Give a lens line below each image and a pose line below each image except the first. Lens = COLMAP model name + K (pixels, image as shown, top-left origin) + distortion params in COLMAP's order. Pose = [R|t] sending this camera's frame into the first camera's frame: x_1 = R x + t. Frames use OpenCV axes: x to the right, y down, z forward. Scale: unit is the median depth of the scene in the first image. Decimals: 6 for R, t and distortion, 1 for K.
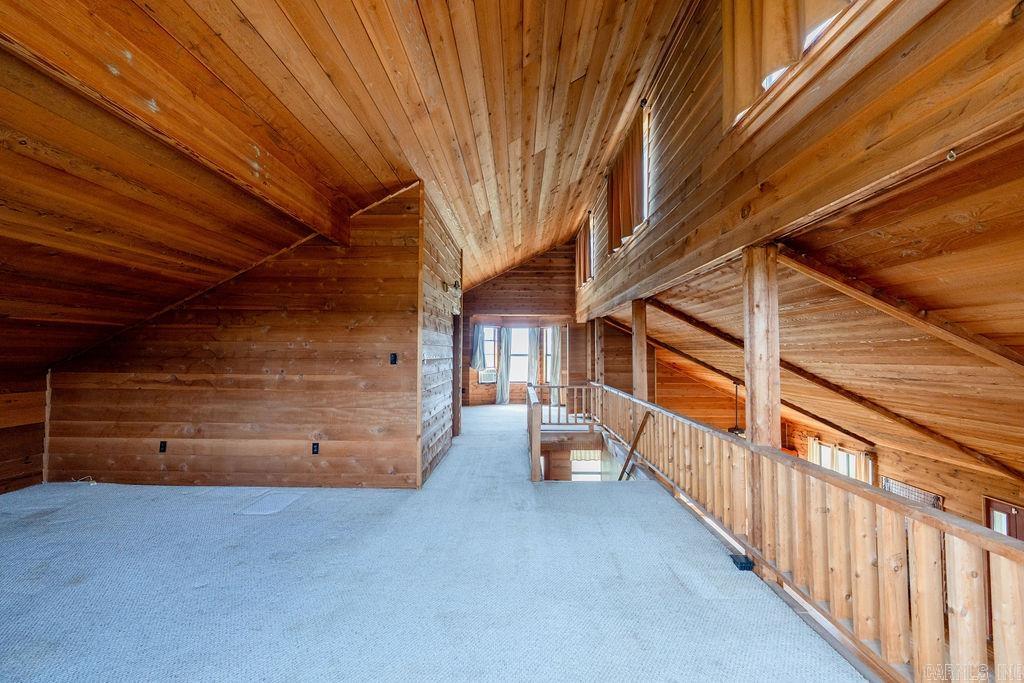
lens RADIAL K [[458.3, 0, 510.7], [0, 458.3, 340.5], [0, 0, 1]] dist [-0.000297, 0.000717]
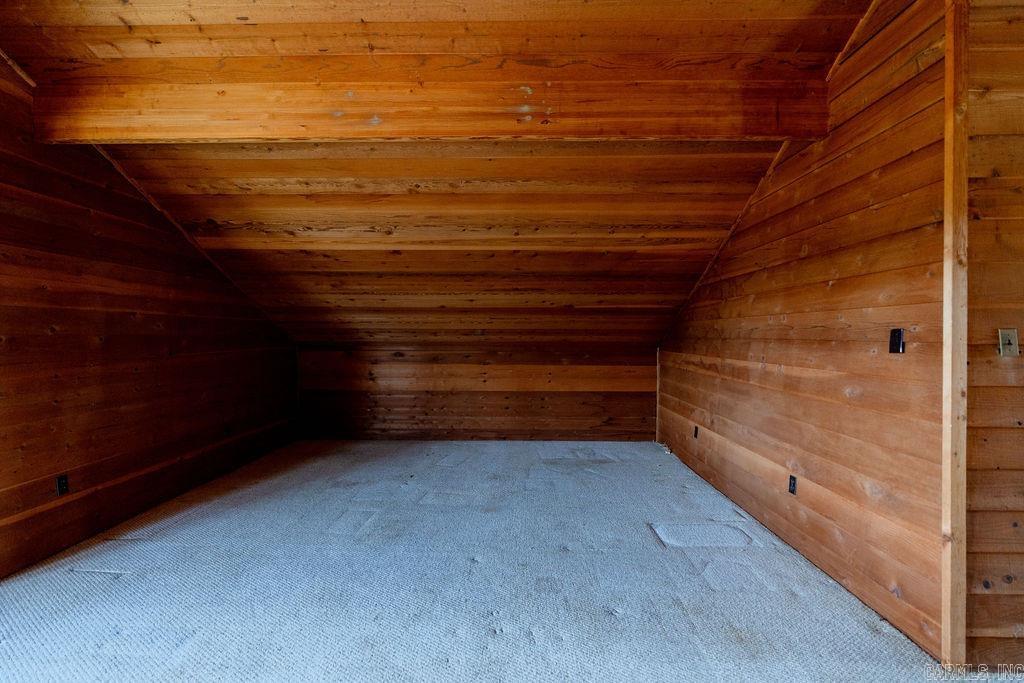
lens RADIAL K [[458.3, 0, 510.9], [0, 458.3, 338.8], [0, 0, 1]] dist [-0.000297, 0.000717]
pose [[0.003339, 0.001254, -0.999994, 0.199540], [0.024637, 0.999696, 0.001336, 0.029455], [0.999691, -0.024641, 0.003307, 0.650409]]
